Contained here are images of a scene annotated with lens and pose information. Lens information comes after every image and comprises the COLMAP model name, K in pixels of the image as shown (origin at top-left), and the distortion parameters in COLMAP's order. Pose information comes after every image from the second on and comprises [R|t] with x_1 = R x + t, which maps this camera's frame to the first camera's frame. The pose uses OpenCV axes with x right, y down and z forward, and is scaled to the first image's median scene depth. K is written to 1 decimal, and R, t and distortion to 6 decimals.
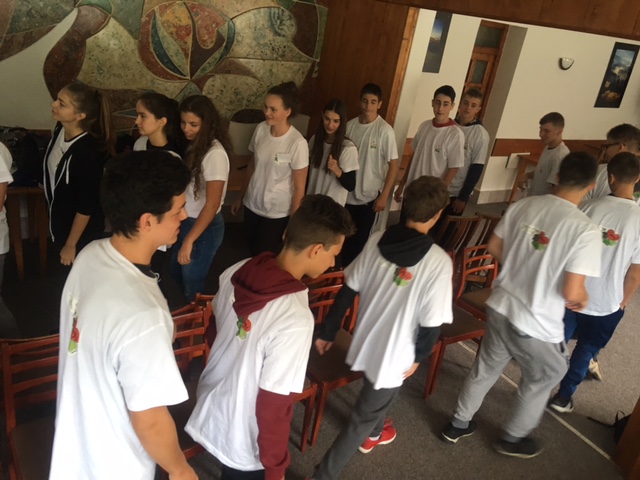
lens RADIAL K [[540.7, 0, 324.5], [0, 540.7, 237.5], [0, 0, 1]] dist [0.079666, -0.103806]
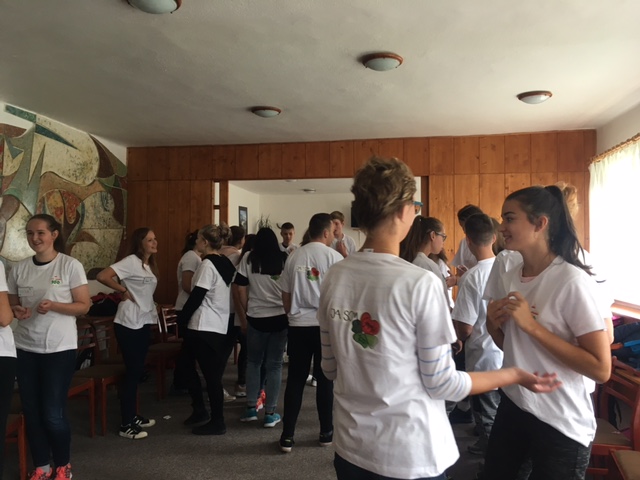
lens RADIAL K [[540.7, 0, 324.5], [0, 540.7, 237.5], [0, 0, 1]] dist [0.079666, -0.103806]
pose [[0.644026, -0.144174, 0.751295, -0.778803], [0.395492, 0.903406, -0.165660, 0.120236], [-0.654841, 0.403820, 0.638837, -0.168841]]
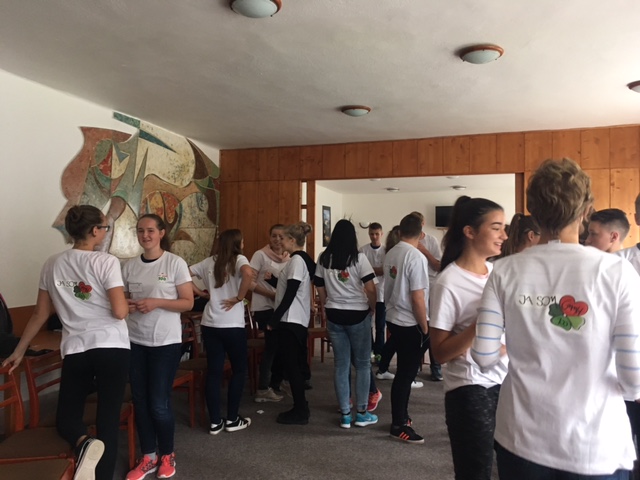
lens RADIAL K [[540.7, 0, 324.5], [0, 540.7, 237.5], [0, 0, 1]] dist [0.079666, -0.103806]
pose [[0.746184, -0.143001, 0.650200, -0.787875], [0.364446, 0.905060, -0.219194, 0.110234], [-0.557124, 0.400522, 0.727458, -0.151807]]
